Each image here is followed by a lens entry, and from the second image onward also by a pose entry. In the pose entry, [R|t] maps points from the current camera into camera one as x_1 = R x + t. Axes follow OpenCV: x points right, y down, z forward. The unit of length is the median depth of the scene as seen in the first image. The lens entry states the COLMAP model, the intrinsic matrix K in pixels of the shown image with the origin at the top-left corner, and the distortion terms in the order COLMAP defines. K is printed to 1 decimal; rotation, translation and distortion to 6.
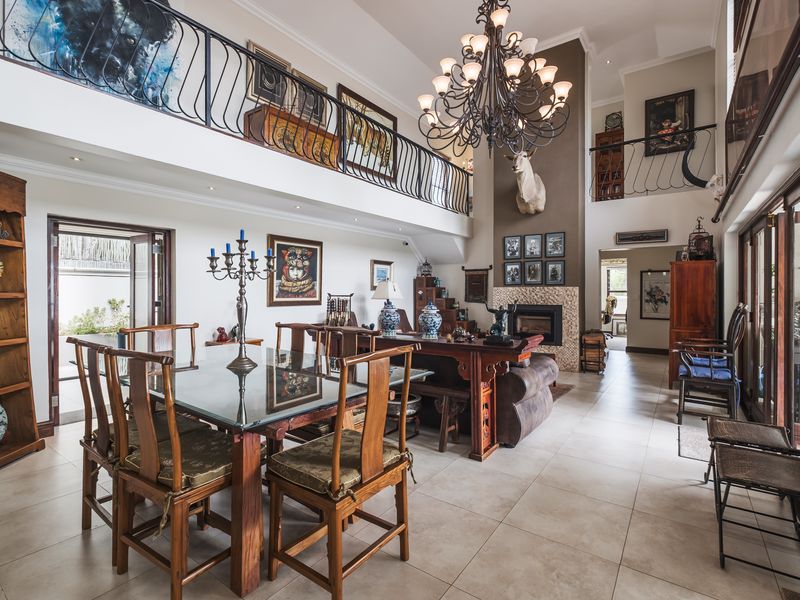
lens RADIAL K [[392.8, 0, 398.2], [0, 392.8, 294.4], [0, 0, 1]] dist [0.006495, 0.000893]
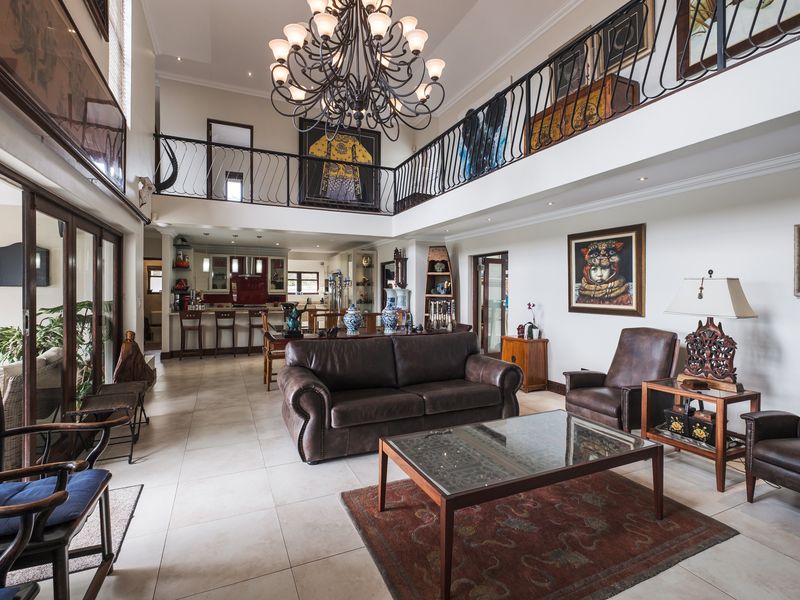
lens RADIAL K [[392.8, 0, 398.8], [0, 392.8, 295.6], [0, 0, 1]] dist [0.006495, 0.000893]
pose [[-0.490828, 0.014995, -0.871128, 0.645321], [-0.006584, 0.999759, 0.020919, -0.023186], [0.871232, 0.016003, -0.490611, 1.032683]]
